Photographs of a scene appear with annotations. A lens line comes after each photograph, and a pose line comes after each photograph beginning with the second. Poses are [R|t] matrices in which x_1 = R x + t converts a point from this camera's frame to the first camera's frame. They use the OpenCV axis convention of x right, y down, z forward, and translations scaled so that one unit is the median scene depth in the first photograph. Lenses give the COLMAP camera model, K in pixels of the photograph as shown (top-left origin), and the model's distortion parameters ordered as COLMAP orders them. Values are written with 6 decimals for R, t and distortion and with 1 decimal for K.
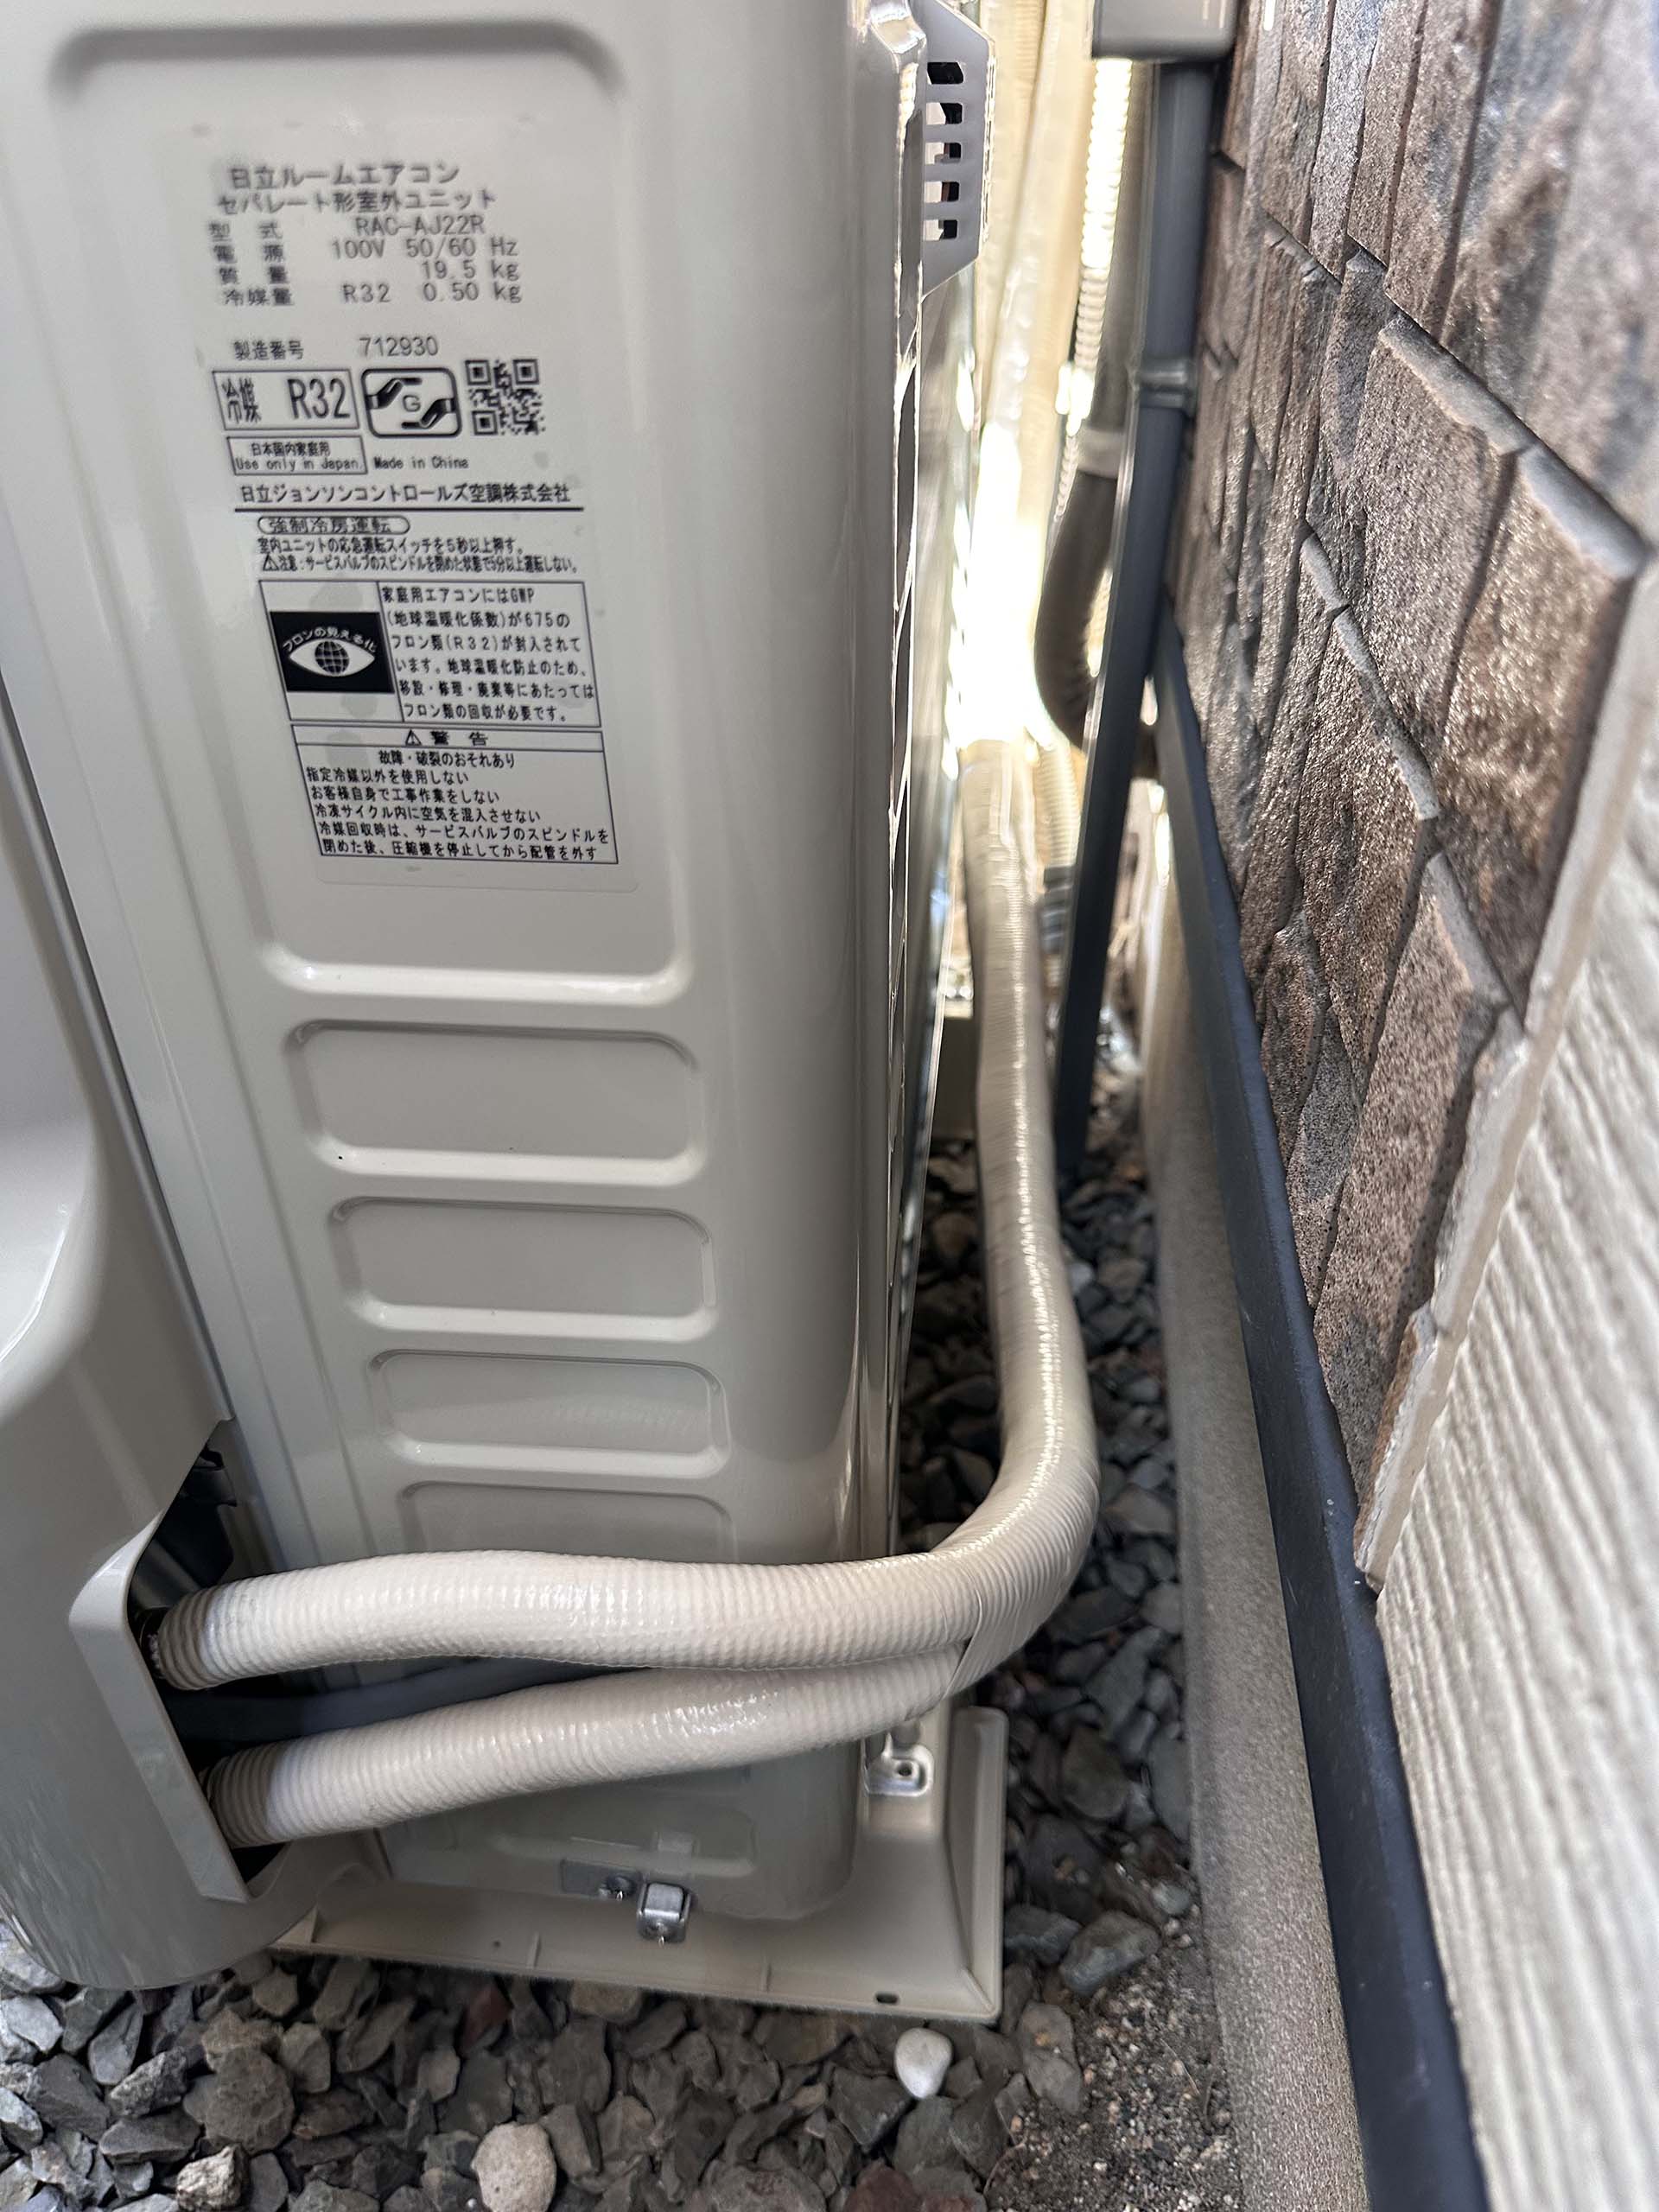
lens RADIAL K [[1571.8, 0, 883.6], [0, 1571.8, 1161.5], [0, 0, 1]] dist [0.018103, -0.035963]
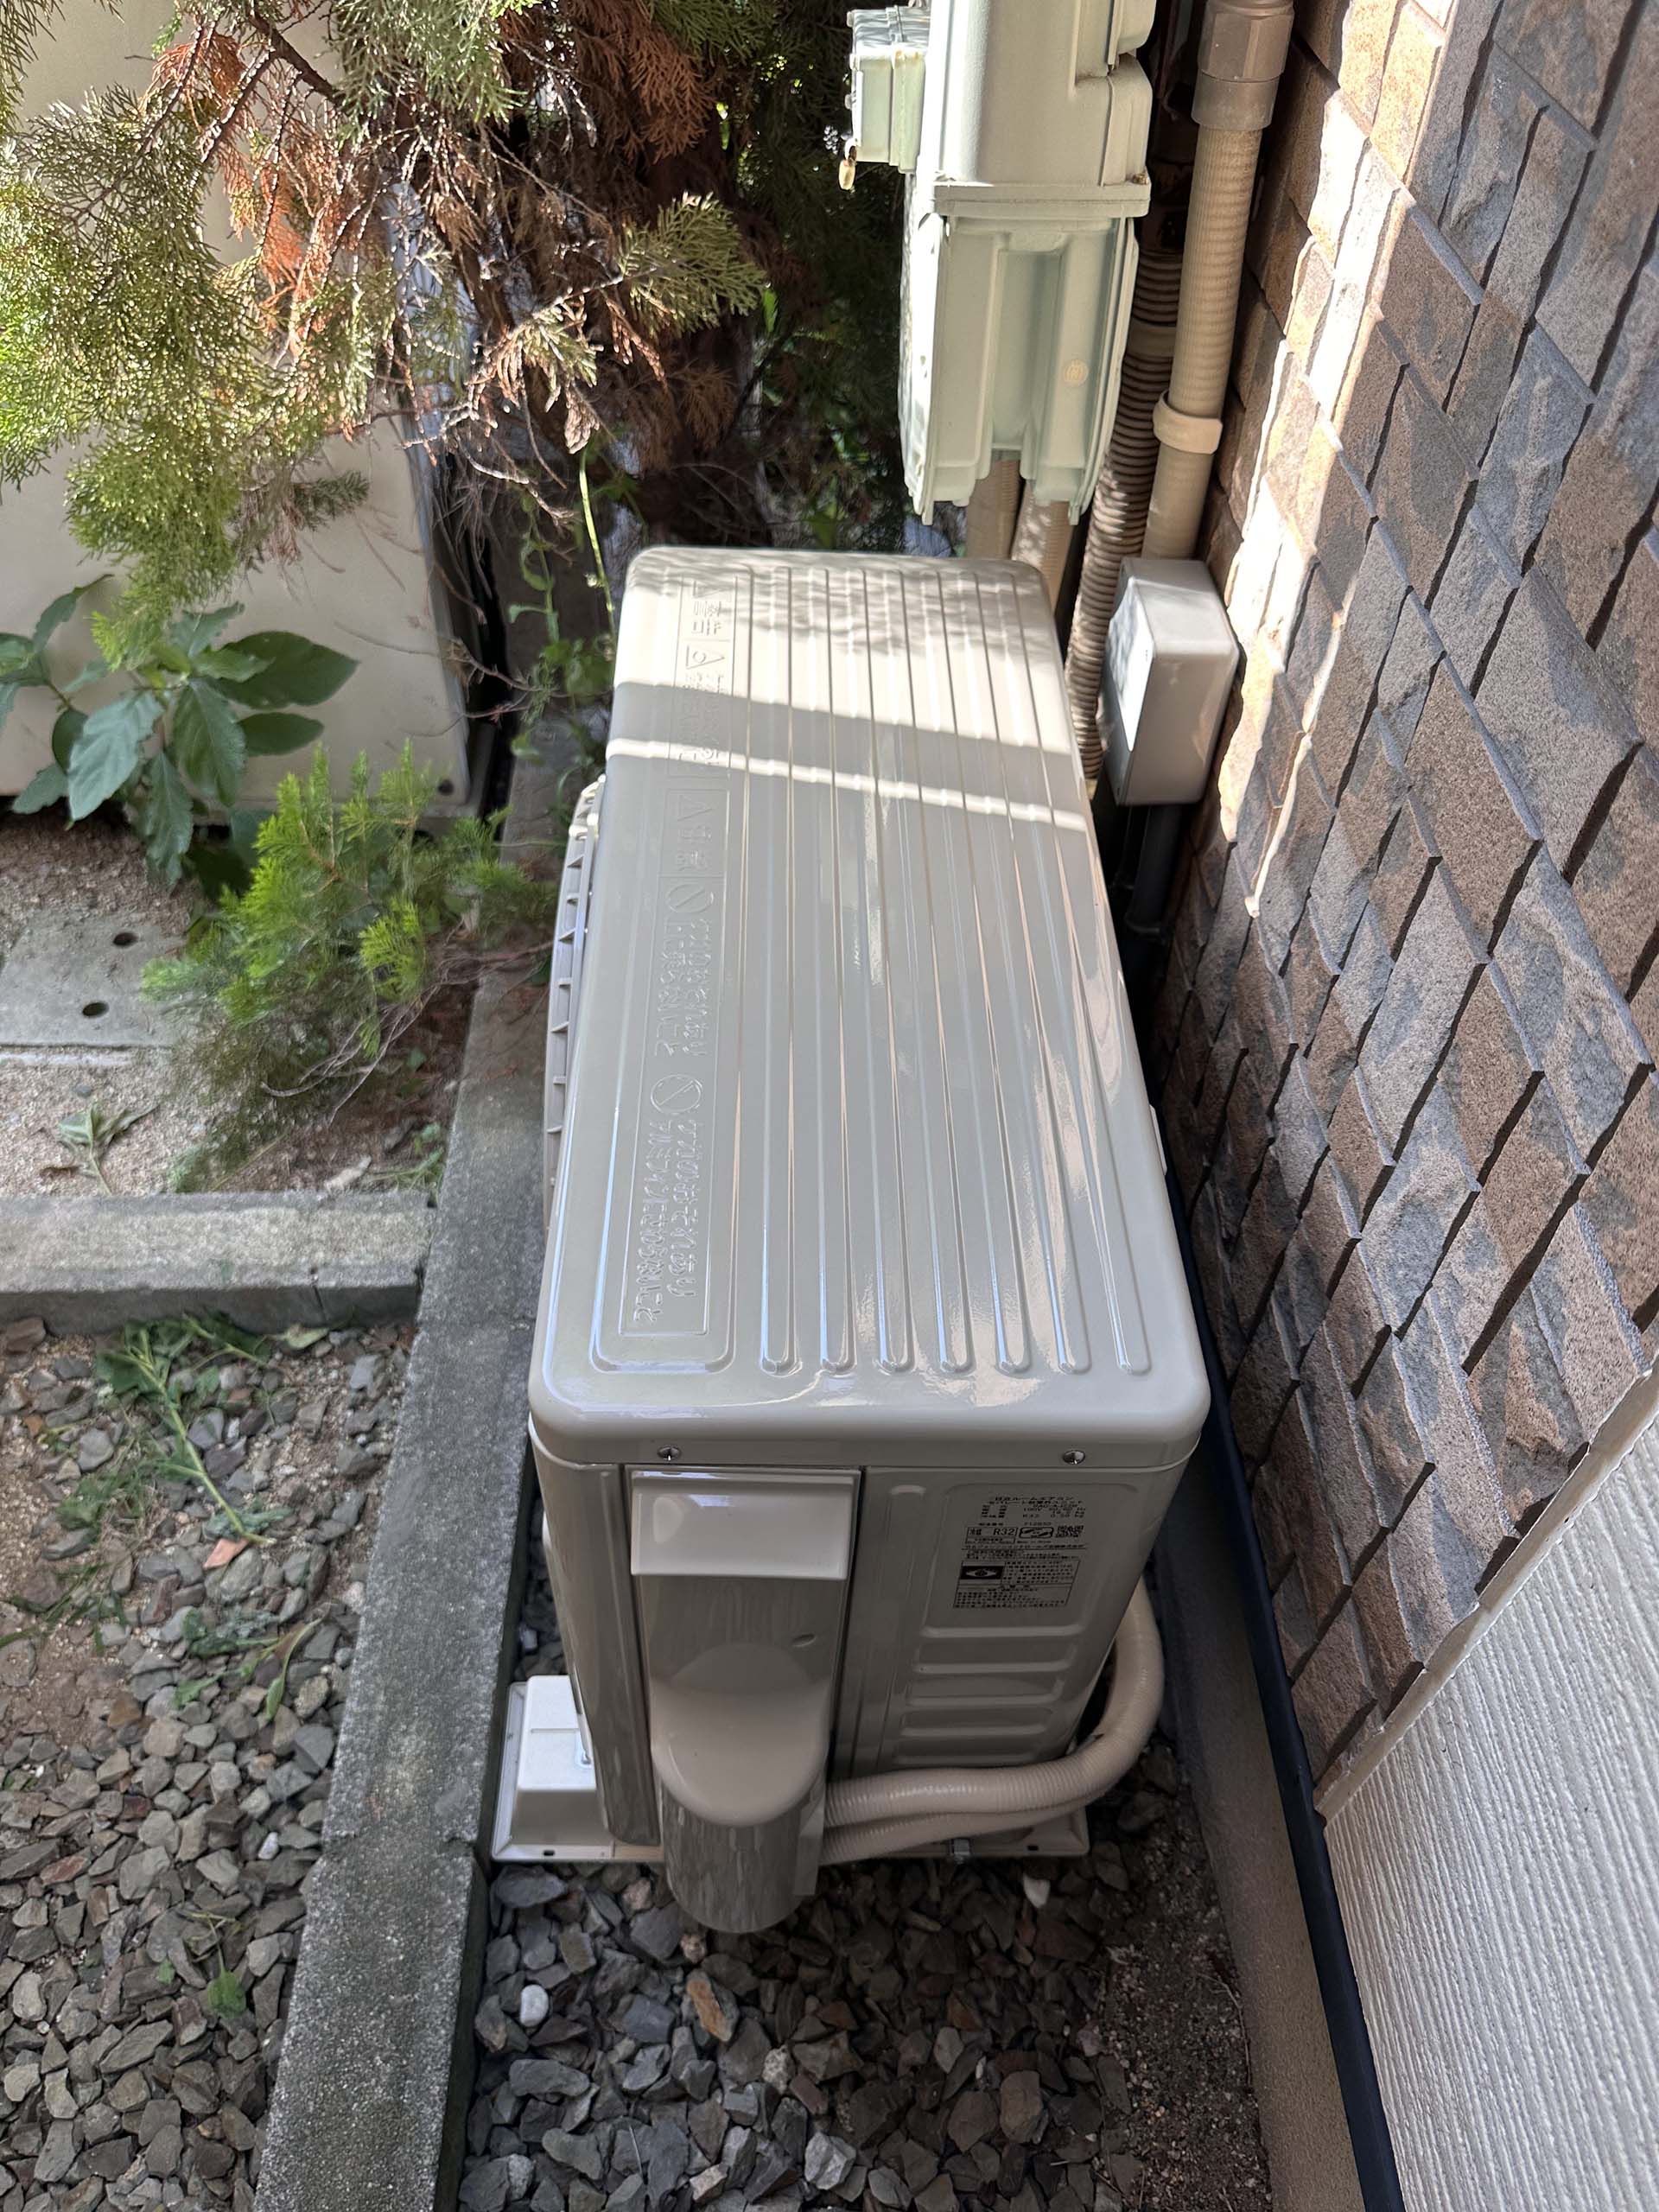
lens RADIAL K [[1571.8, 0, 868.6], [0, 1571.8, 1094.3], [0, 0, 1]] dist [0.018103, -0.035963]
pose [[0.989132, -0.067280, 0.130737, -0.811257], [0.039023, 0.977403, 0.207751, -1.648672], [-0.141760, -0.200391, 0.969406, -1.423726]]
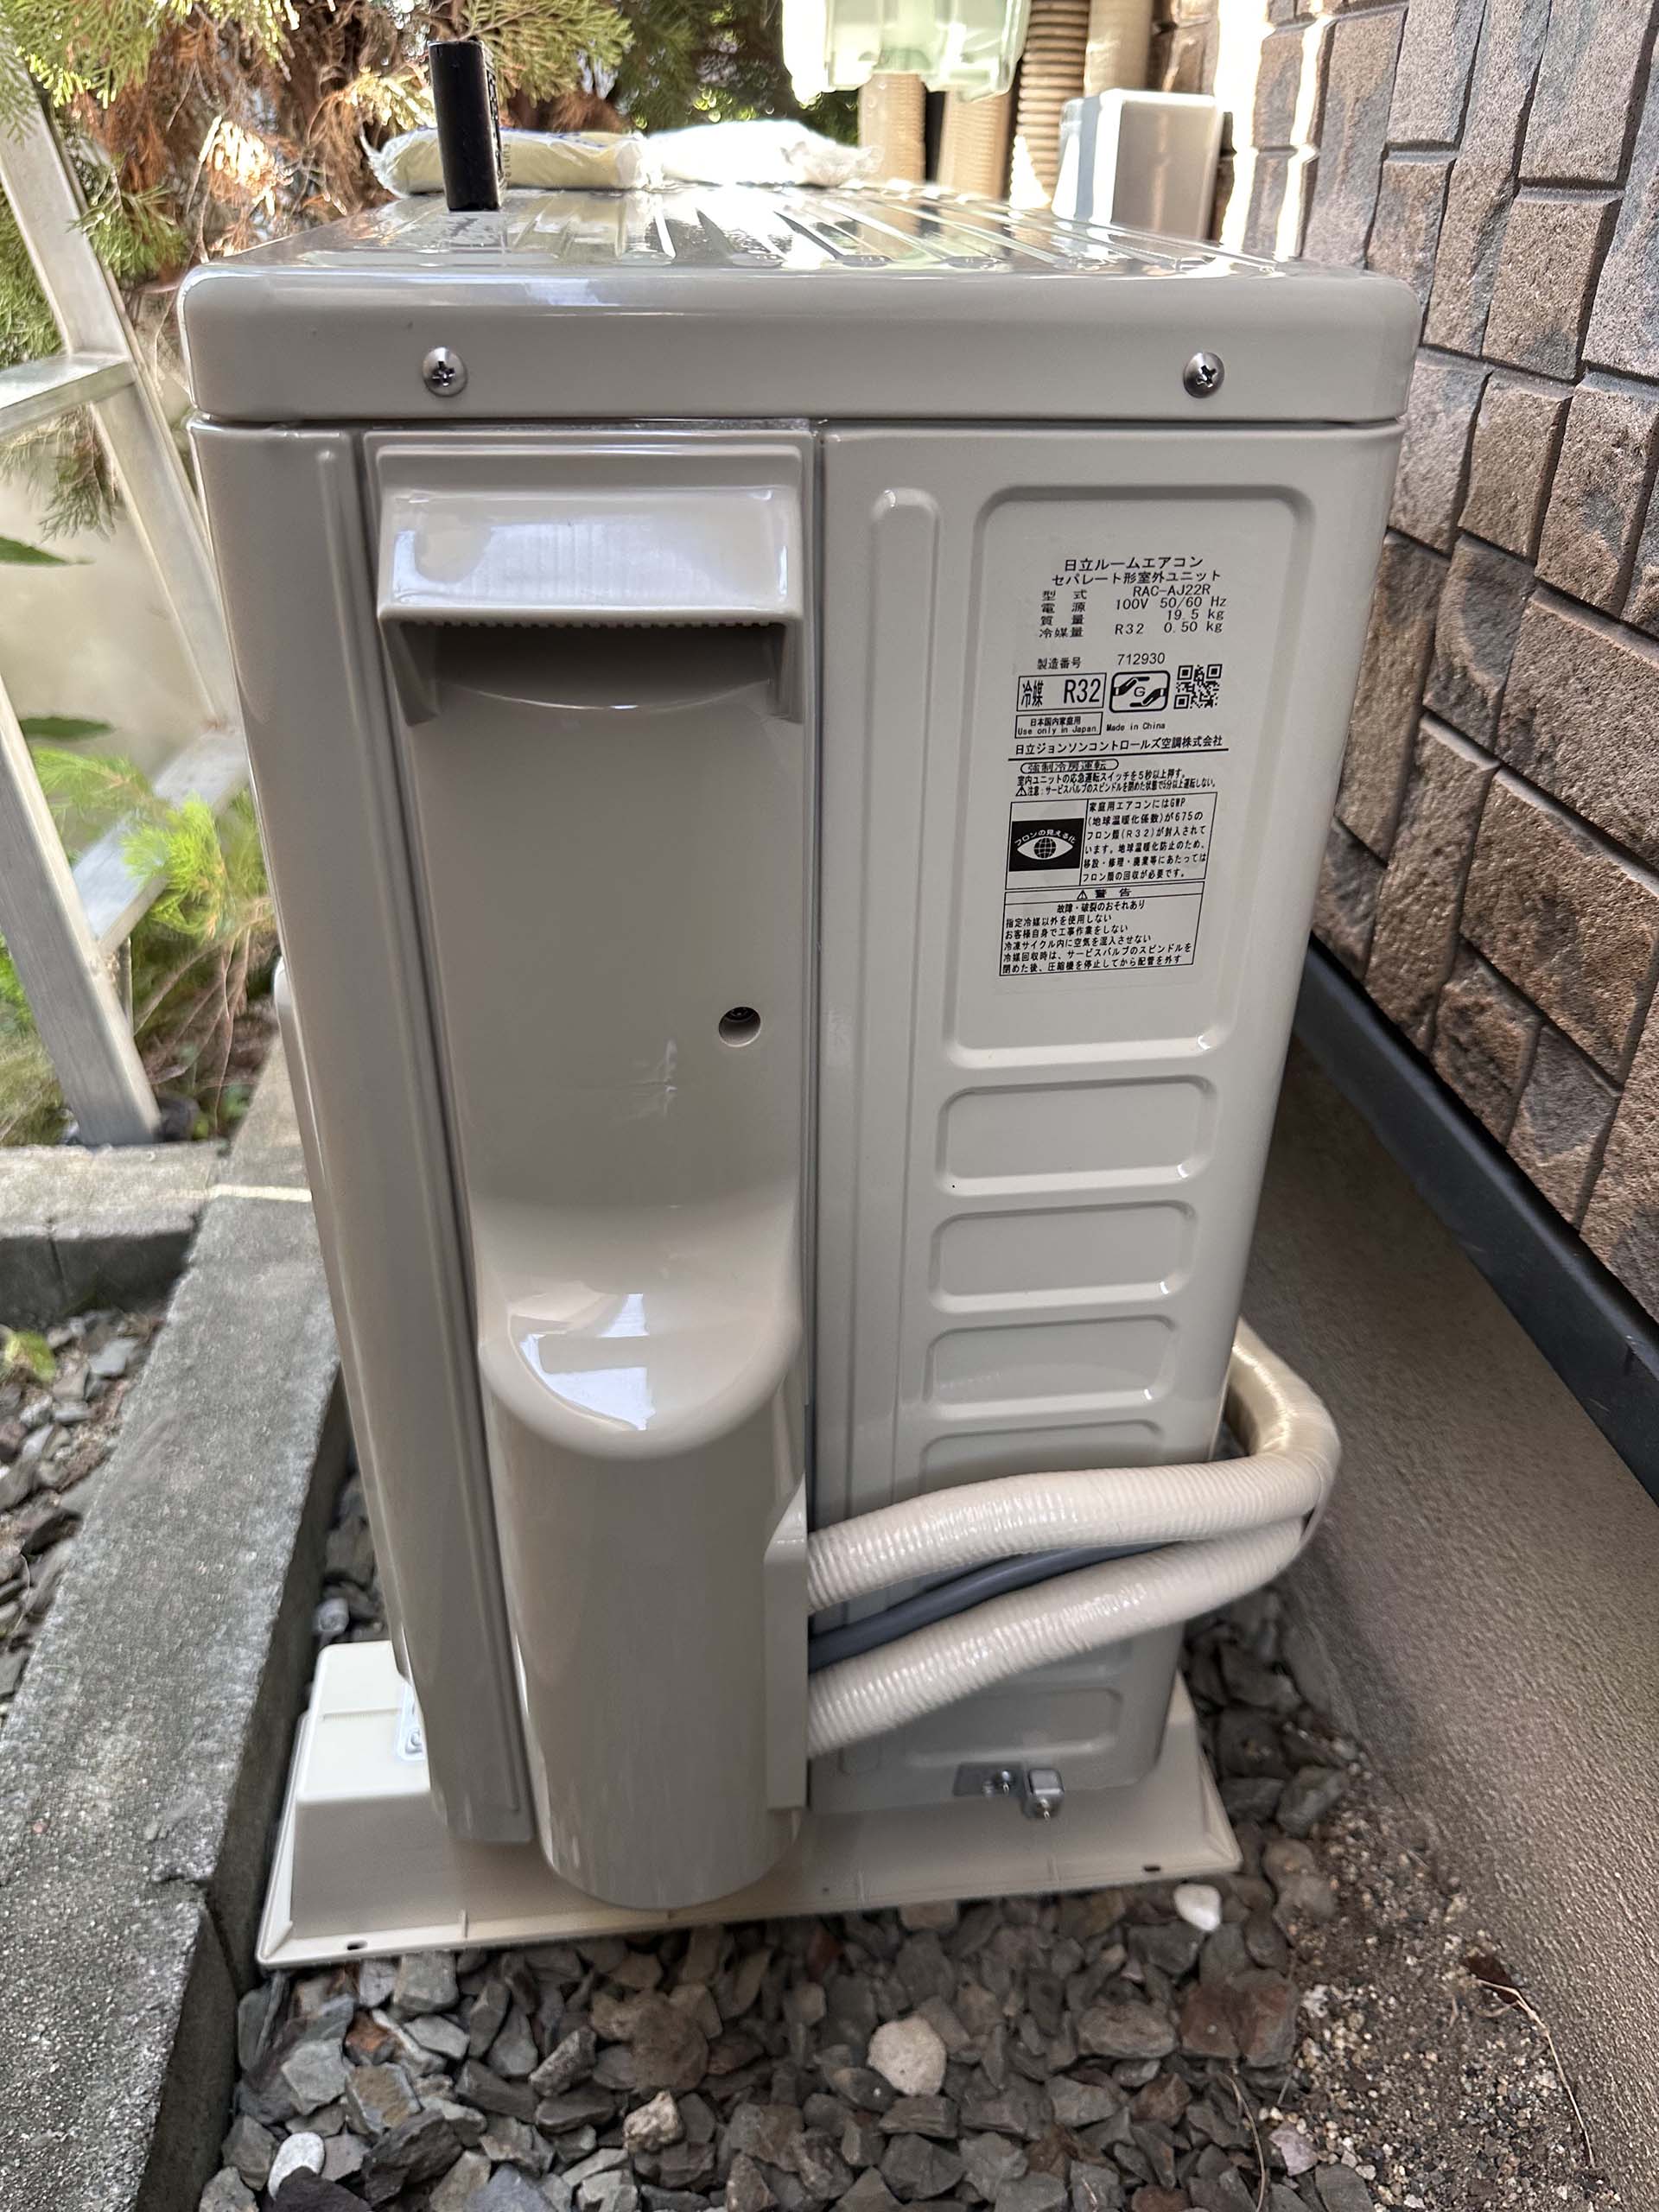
lens RADIAL K [[1571.8, 0, 859.8], [0, 1571.8, 1159.9], [0, 0, 1]] dist [0.018103, -0.035963]
pose [[0.975248, -0.100159, 0.197128, -0.815840], [0.113304, 0.991950, -0.056549, 0.046084], [-0.189877, 0.077485, 0.978745, -0.420858]]
